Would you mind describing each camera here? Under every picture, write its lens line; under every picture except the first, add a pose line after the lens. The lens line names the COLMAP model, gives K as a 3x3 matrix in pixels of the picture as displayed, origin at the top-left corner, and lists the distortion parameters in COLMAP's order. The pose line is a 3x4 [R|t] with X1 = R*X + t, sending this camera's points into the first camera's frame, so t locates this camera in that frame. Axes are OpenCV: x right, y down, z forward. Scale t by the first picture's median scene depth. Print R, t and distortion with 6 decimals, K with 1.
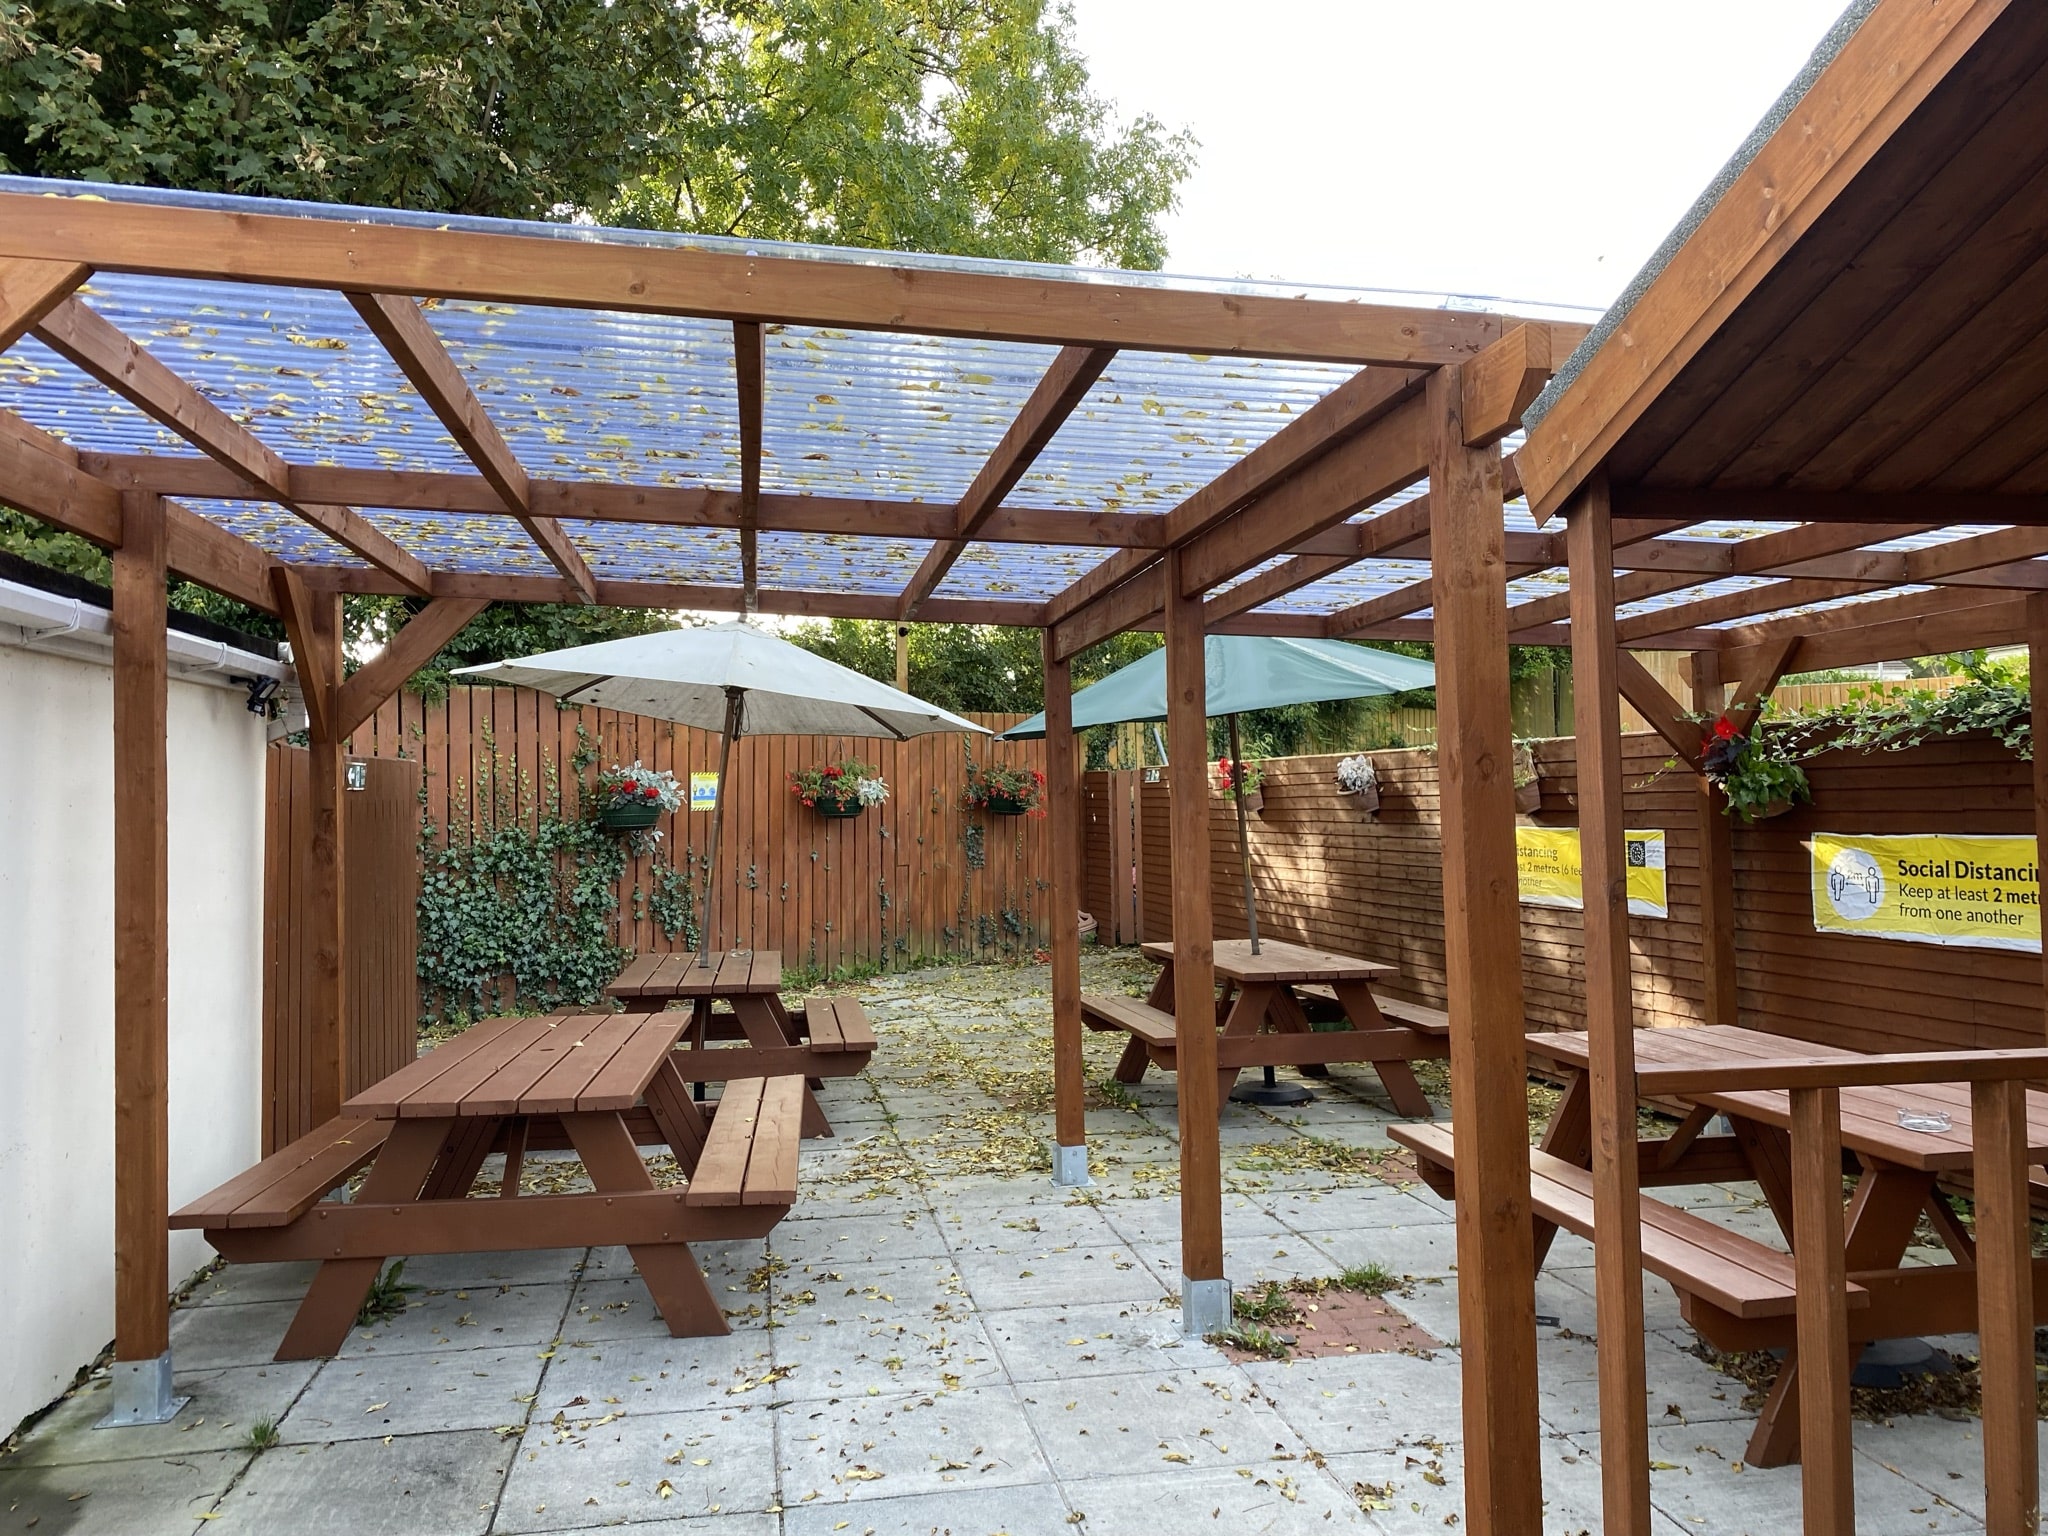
lens RADIAL K [[1578.8, 0, 1016.6], [0, 1578.8, 758.2], [0, 0, 1]] dist [-0.000259, -0.012895]
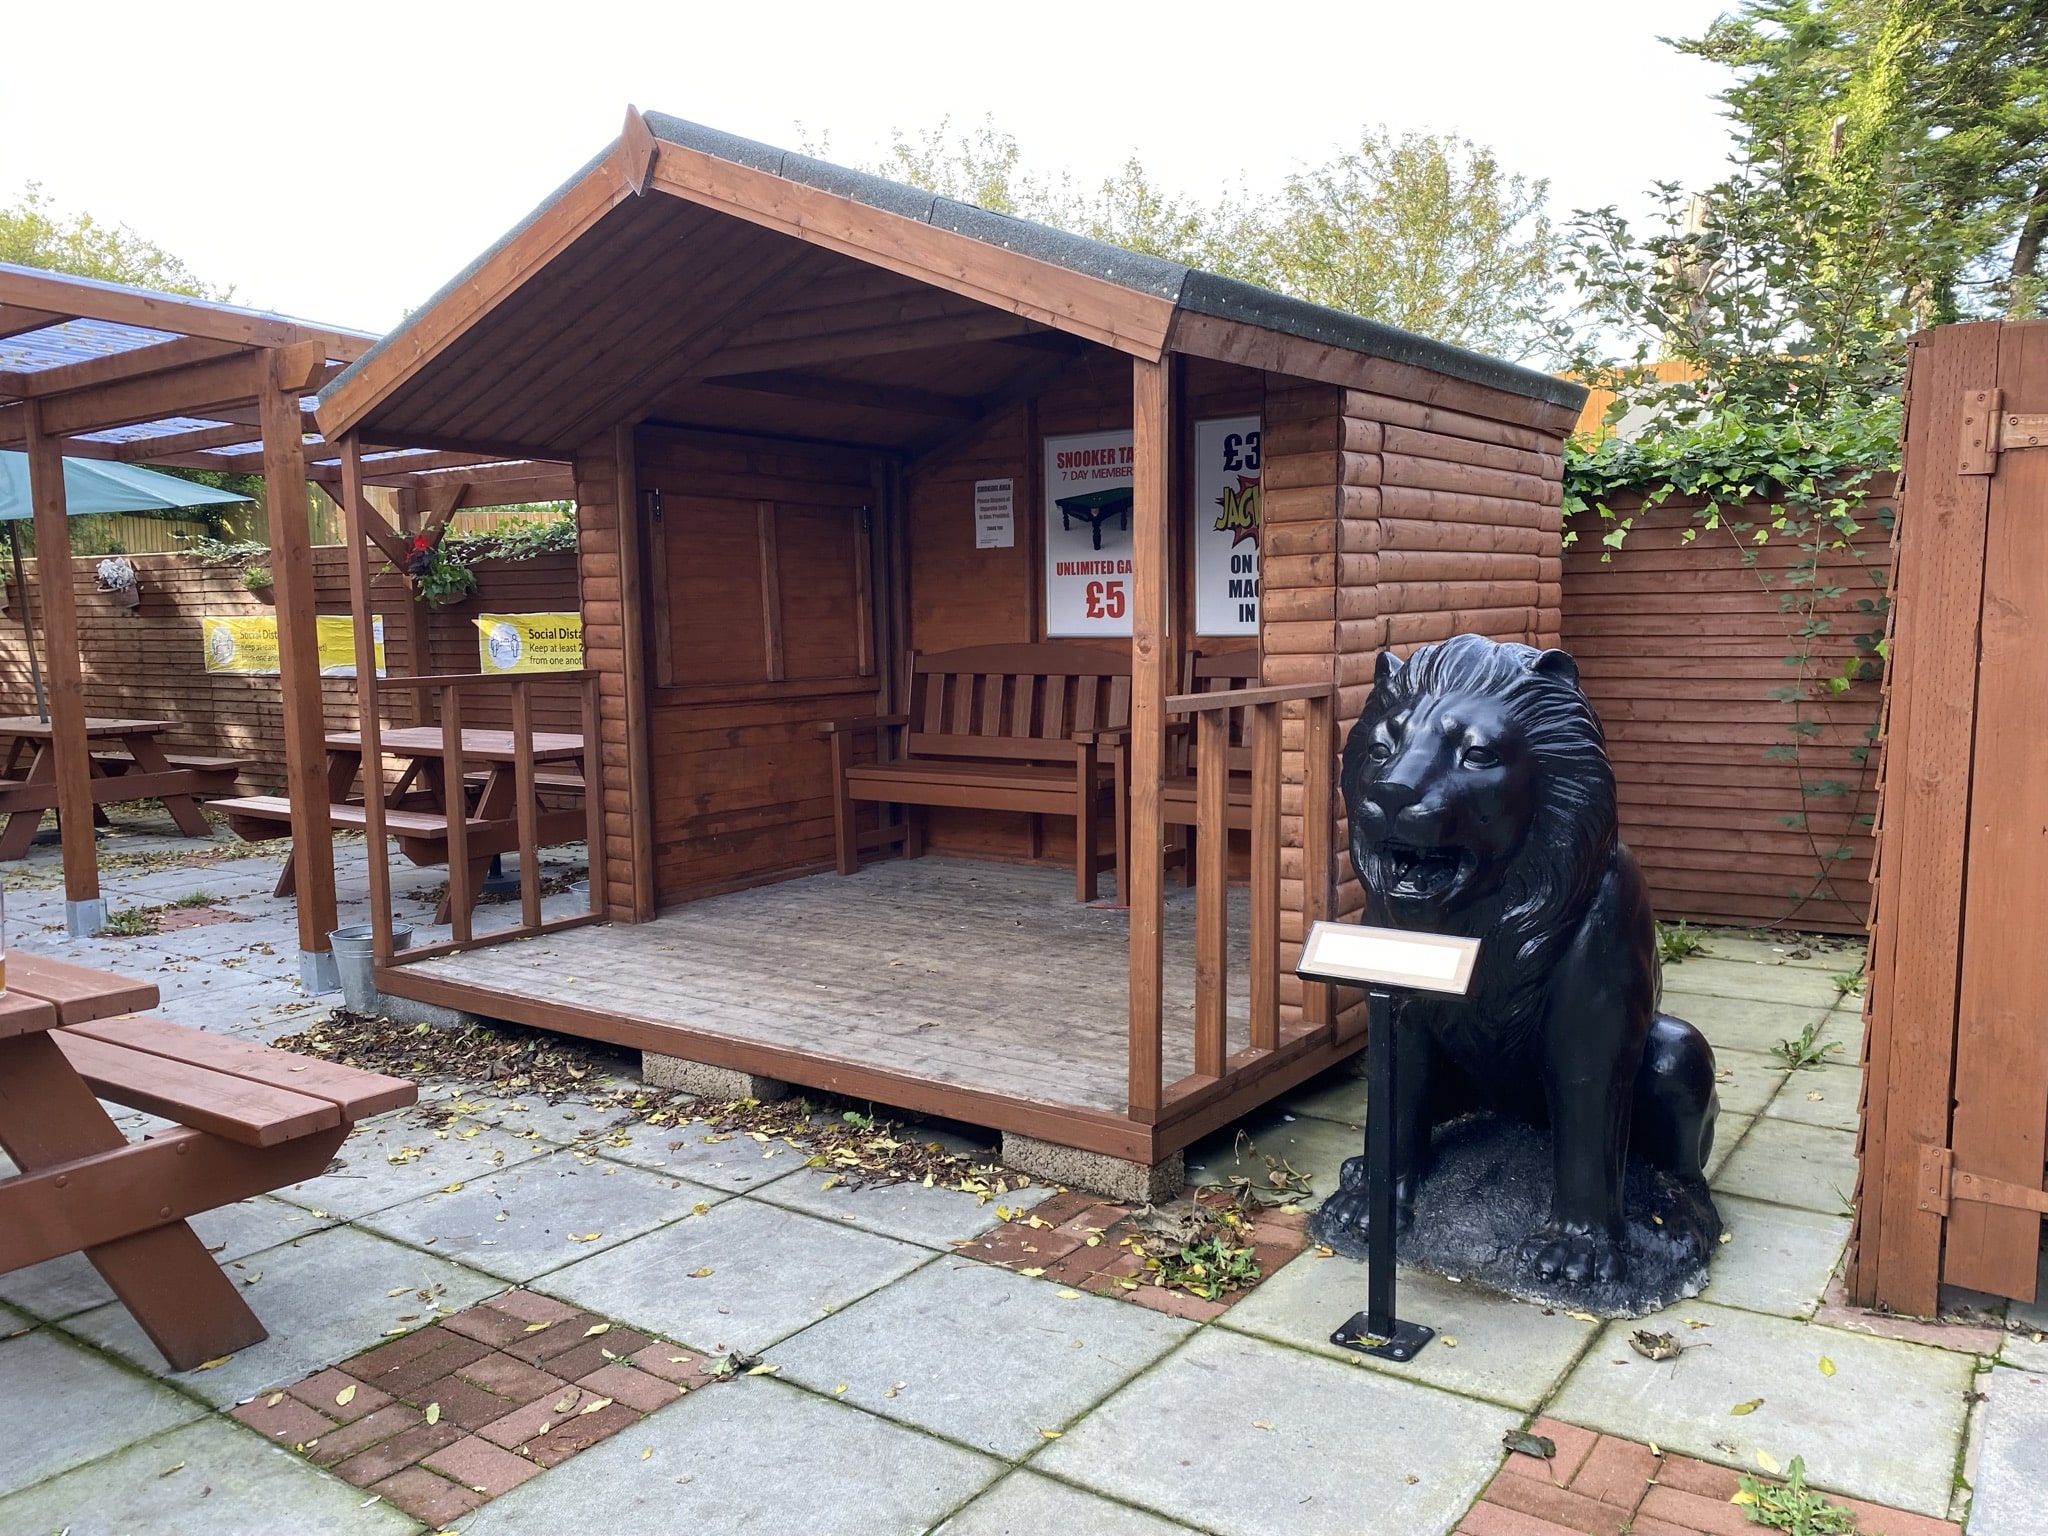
lens RADIAL K [[1578.8, 0, 1016.9], [0, 1578.8, 769.3], [0, 0, 1]] dist [-0.000259, -0.012895]
pose [[0.716548, -0.065538, 0.694452, -0.198385], [-0.018778, 0.993403, 0.113125, 0.014358], [-0.697285, -0.094100, 0.710591, -0.474634]]
